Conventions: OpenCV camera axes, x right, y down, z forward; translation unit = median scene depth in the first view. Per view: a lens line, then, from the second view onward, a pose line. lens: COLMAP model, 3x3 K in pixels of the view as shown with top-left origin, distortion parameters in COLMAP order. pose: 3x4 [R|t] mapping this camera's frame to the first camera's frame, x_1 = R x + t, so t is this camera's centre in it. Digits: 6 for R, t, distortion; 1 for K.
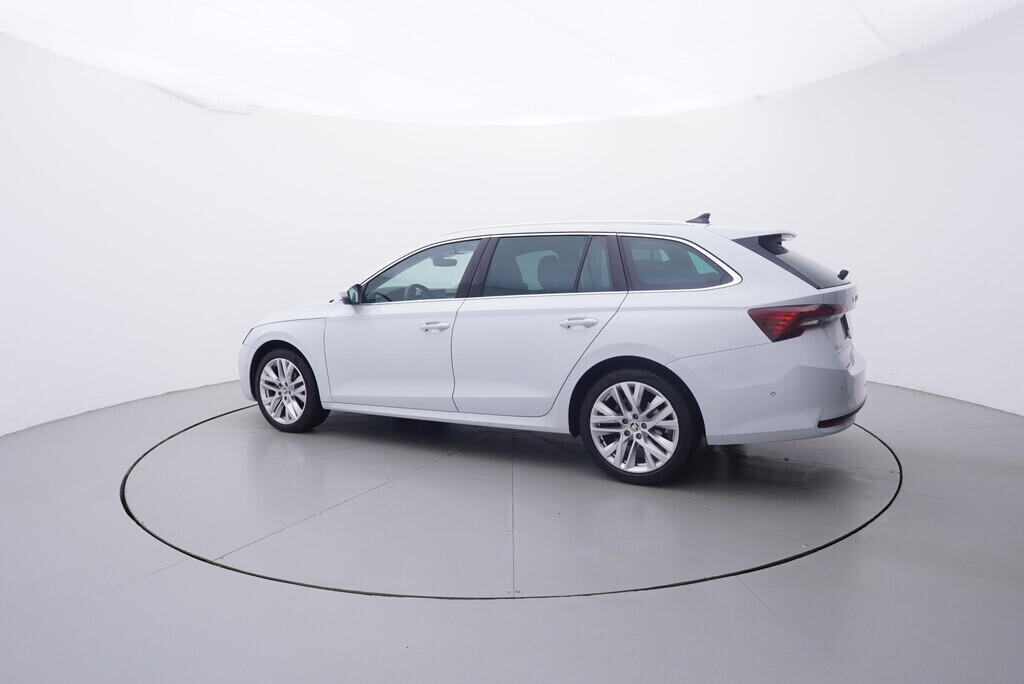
lens RADIAL K [[651.2, 0, 512.0], [0, 651.2, 342.0], [0, 0, 1]] dist [-0.027204, -0.000925]
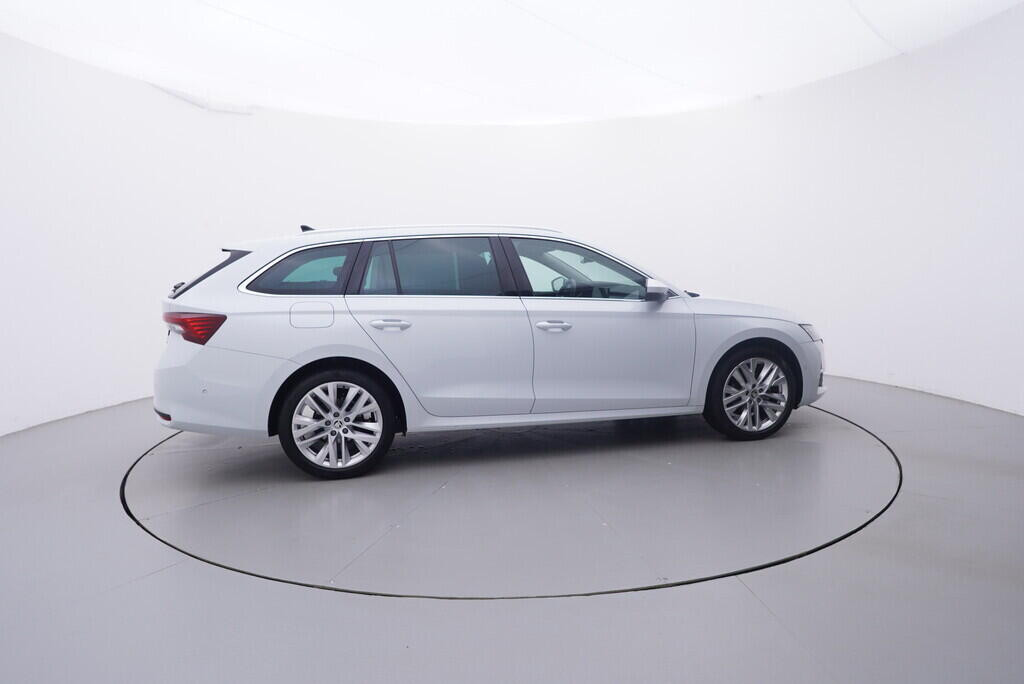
lens RADIAL K [[648.2, 0, 512.0], [0, 648.2, 342.0], [0, 0, 1]] dist [-0.000389, 0.000724]
pose [[0.999993, -0.002458, -0.002900, 0.317889], [0.002458, 0.999997, 0.000169, -0.001532], [0.002900, -0.000176, 0.999996, -0.021581]]
